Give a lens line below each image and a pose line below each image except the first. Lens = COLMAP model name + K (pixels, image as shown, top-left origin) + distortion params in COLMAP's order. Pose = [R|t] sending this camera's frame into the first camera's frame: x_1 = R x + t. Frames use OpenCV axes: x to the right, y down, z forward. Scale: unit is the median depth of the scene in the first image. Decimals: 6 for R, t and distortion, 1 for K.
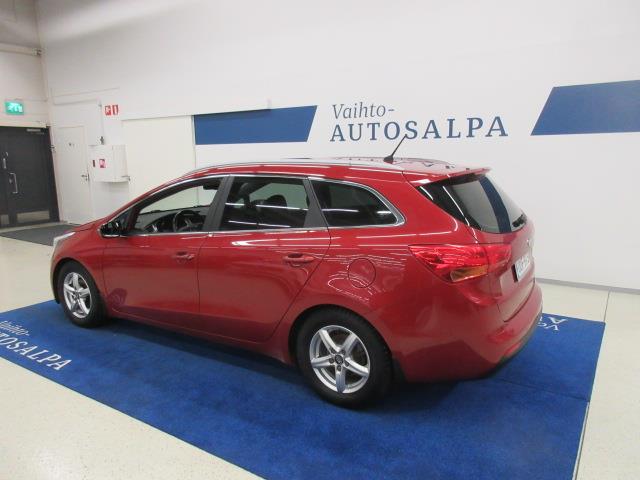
lens RADIAL K [[480.7, 0, 320.0], [0, 480.7, 240.0], [0, 0, 1]] dist [0.007666, 0.004723]
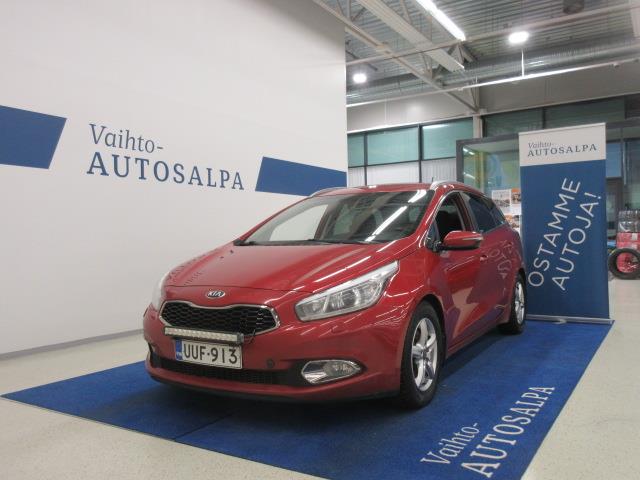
lens RADIAL K [[558.2, 0, 320.0], [0, 558.2, 240.0], [0, 0, 1]] dist [0.010063, -0.000945]
pose [[-0.037276, 0.012896, 0.999222, -0.932698], [0.195042, 0.980780, -0.005382, -0.046834], [-0.980086, 0.194690, -0.039075, 0.838920]]
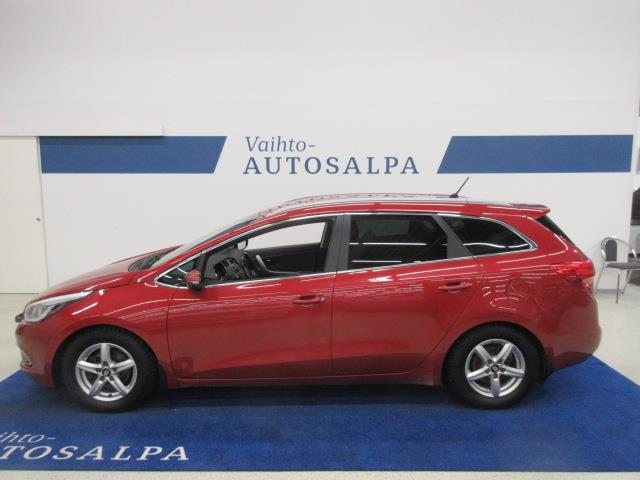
lens RADIAL K [[503.9, 0, 320.0], [0, 503.9, 240.0], [0, 0, 1]] dist [0.006384, -0.004195]
pose [[0.836014, -0.056144, 0.545829, -0.479394], [0.088205, 0.995566, -0.032694, -0.029780], [-0.541573, 0.075478, 0.837259, 0.088715]]
